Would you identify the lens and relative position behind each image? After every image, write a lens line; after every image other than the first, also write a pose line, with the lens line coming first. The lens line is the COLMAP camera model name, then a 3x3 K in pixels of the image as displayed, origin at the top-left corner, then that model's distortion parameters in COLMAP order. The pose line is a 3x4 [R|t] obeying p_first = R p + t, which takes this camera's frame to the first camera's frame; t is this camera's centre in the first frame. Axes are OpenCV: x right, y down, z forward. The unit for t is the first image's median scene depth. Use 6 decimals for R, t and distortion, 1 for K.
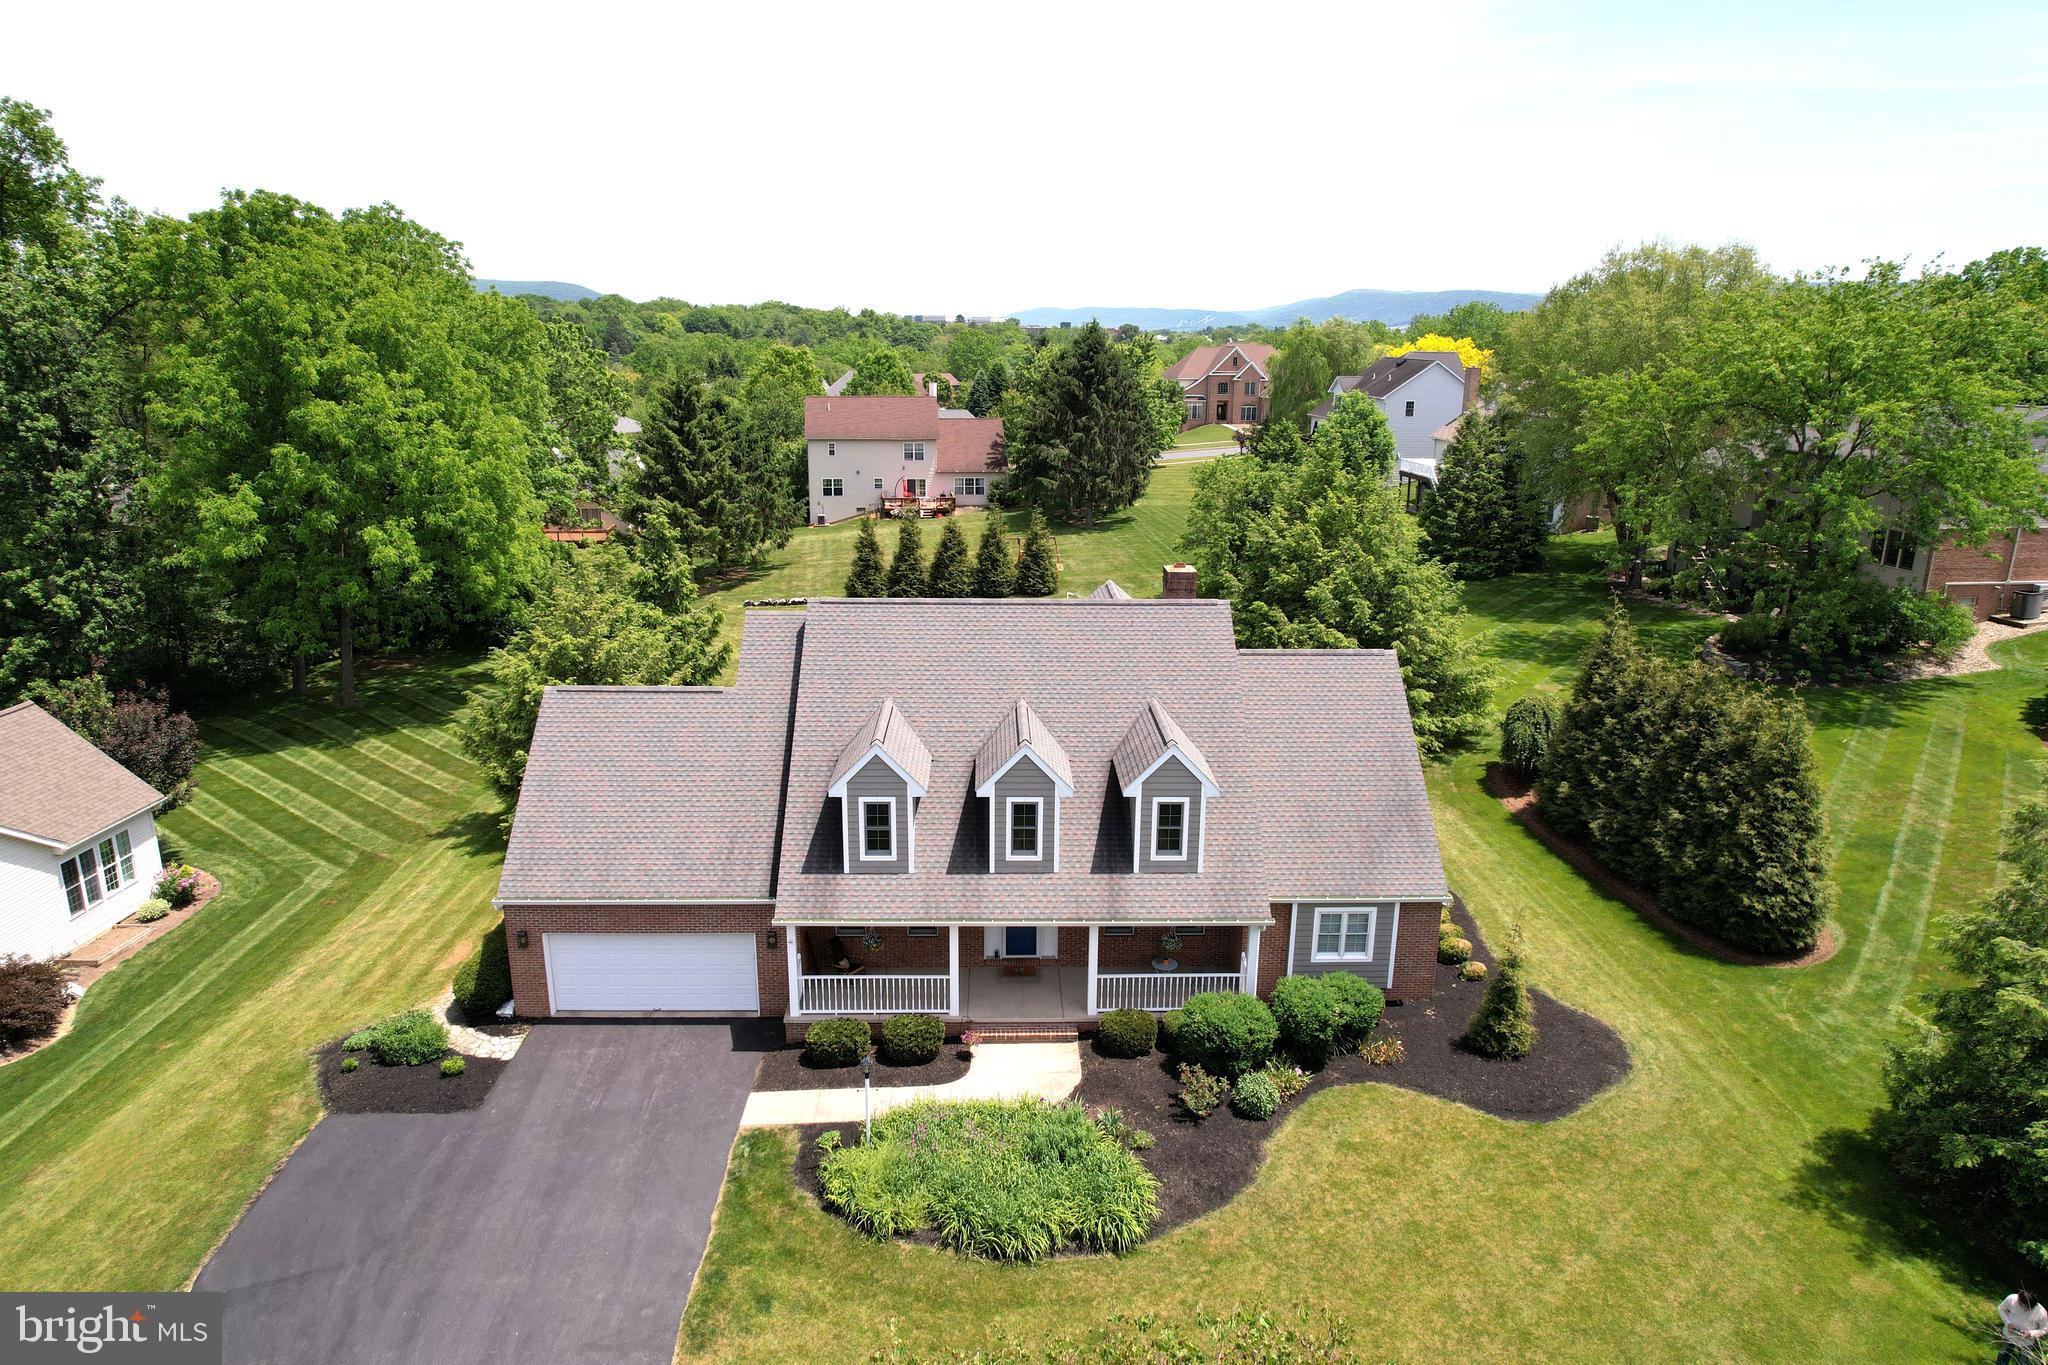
lens RADIAL K [[1317.0, 0, 1024.0], [0, 1317.0, 682.5], [0, 0, 1]] dist [-0.056286, 0.035663]
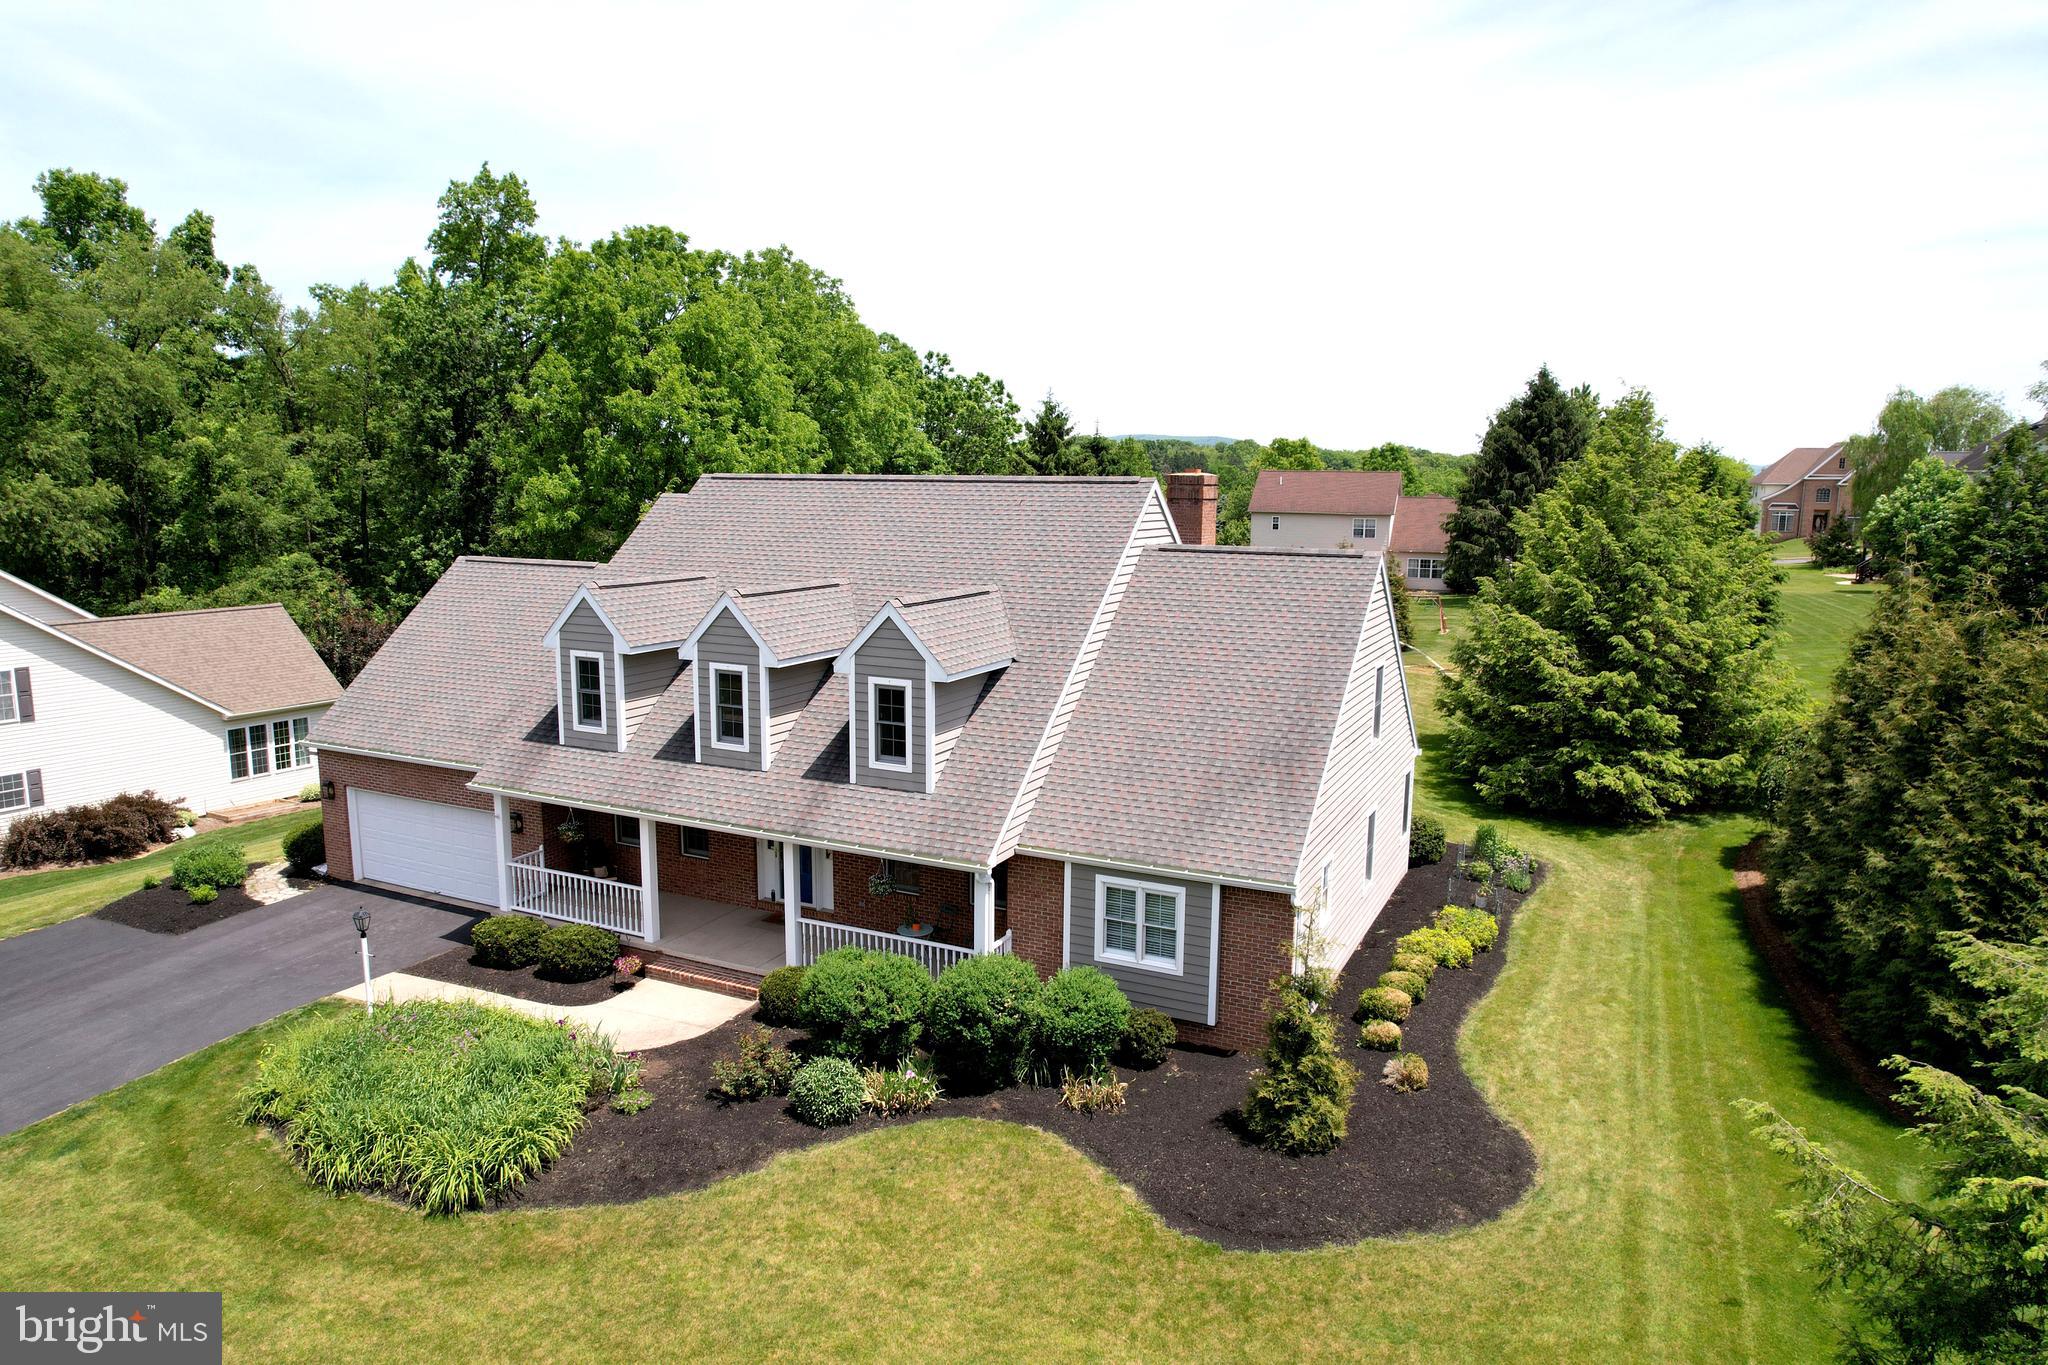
lens RADIAL K [[1314.1, 0, 1025.1], [0, 1314.1, 686.4], [0, 0, 1]] dist [-0.081389, 0.080714]
pose [[0.886092, 0.072511, -0.457803, 0.420026], [-0.122937, 0.989080, -0.081289, 0.116862], [0.446910, 0.128311, 0.885329, 0.328249]]
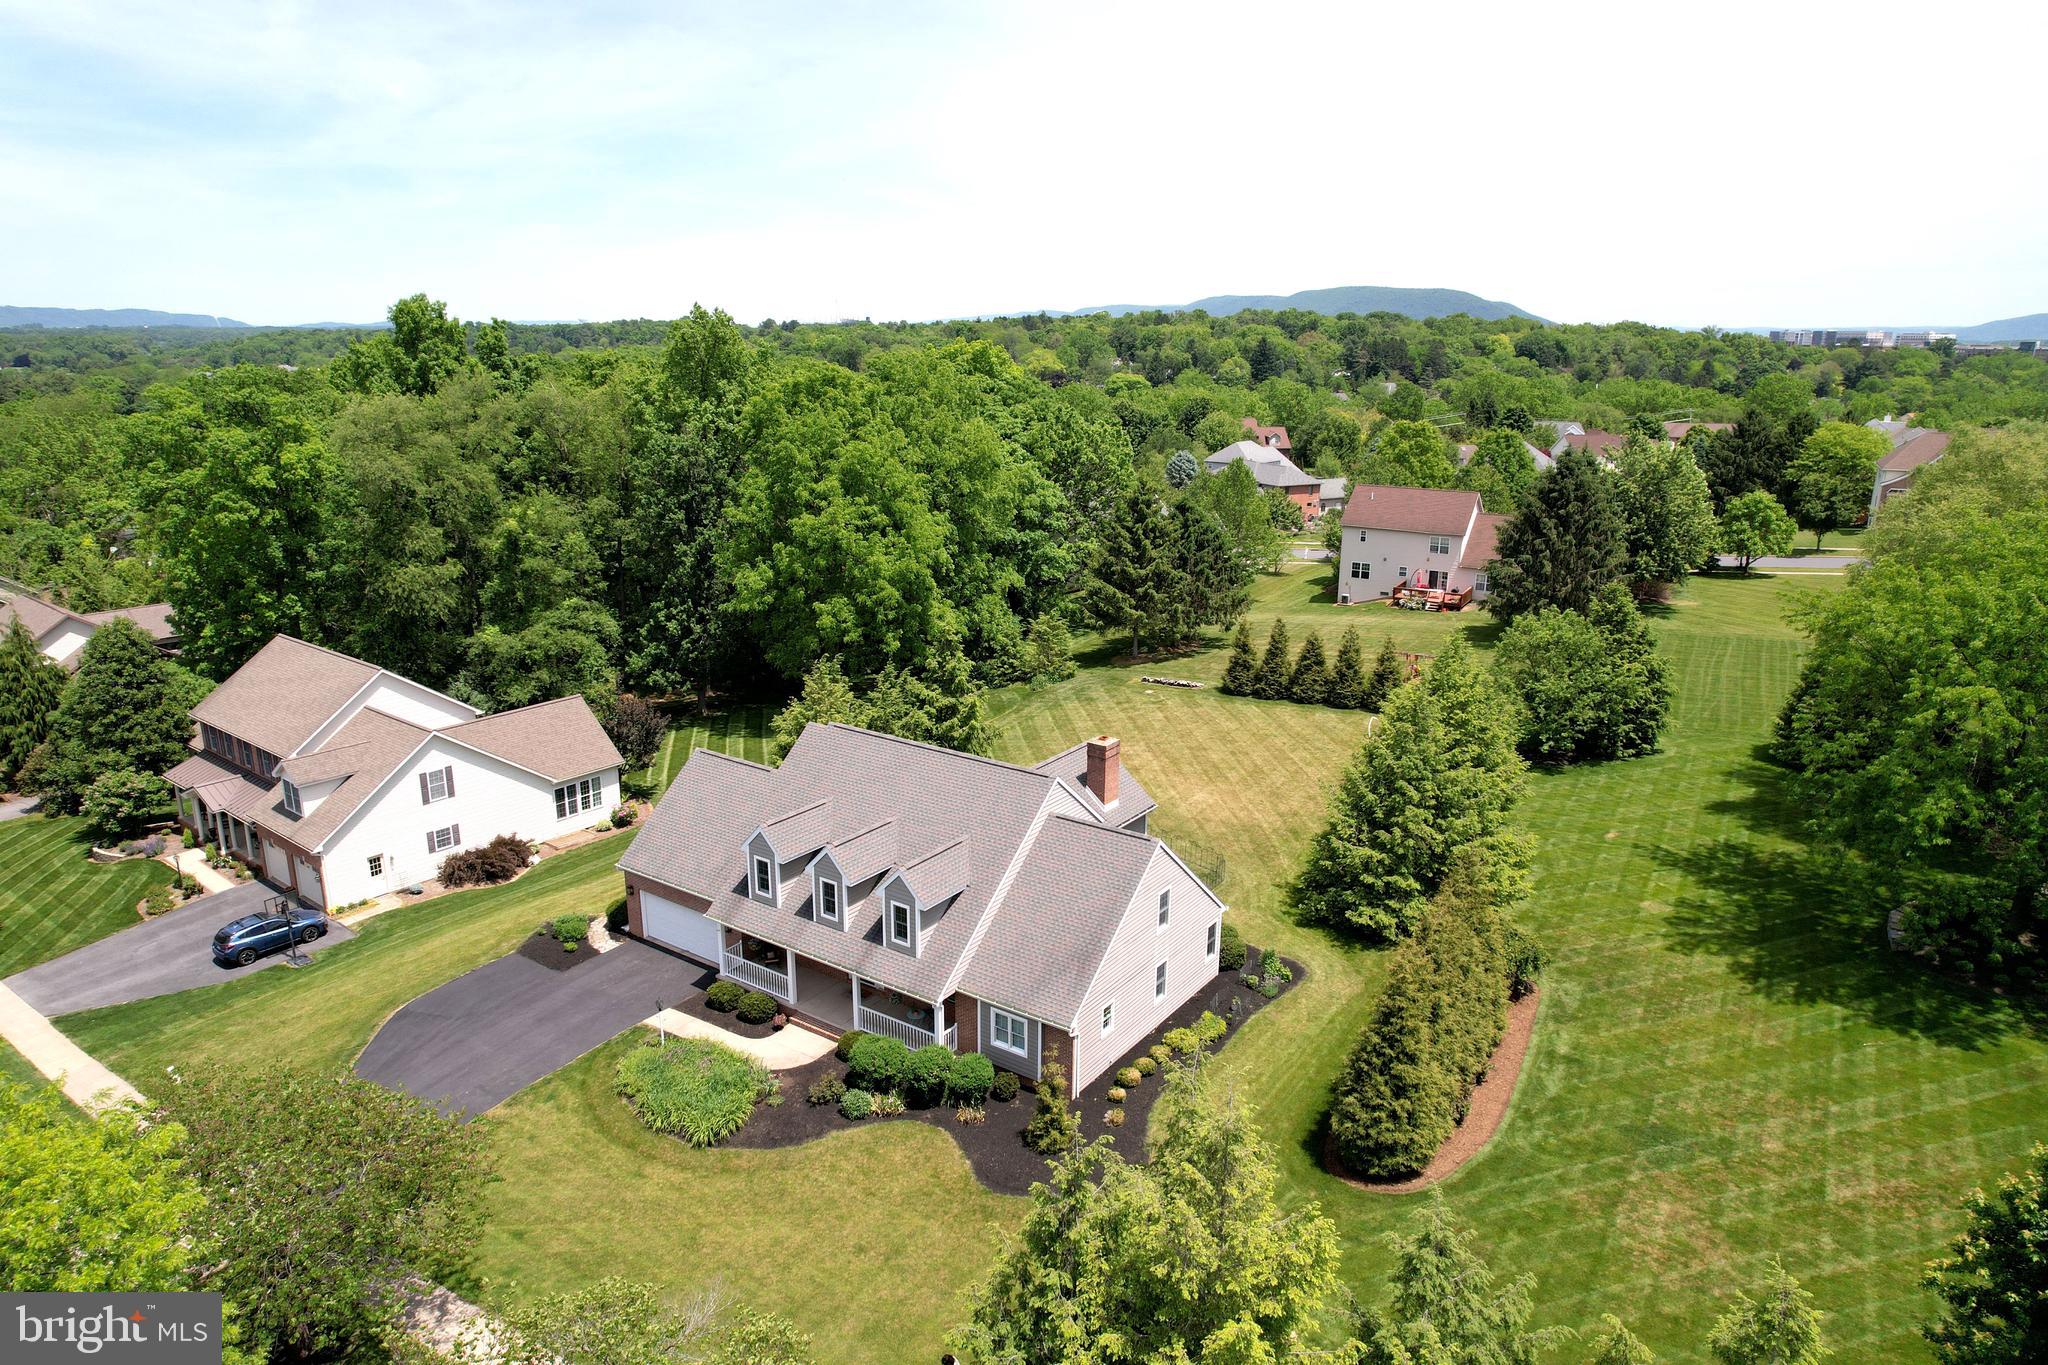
lens RADIAL K [[1317.0, 0, 1024.0], [0, 1317.0, 682.5], [0, 0, 1]] dist [-0.056286, 0.035663]
pose [[0.801504, 0.154218, -0.577762, 0.869695], [-0.155623, 0.986675, 0.047477, -0.209865], [0.577385, 0.051859, 0.814823, -0.124398]]
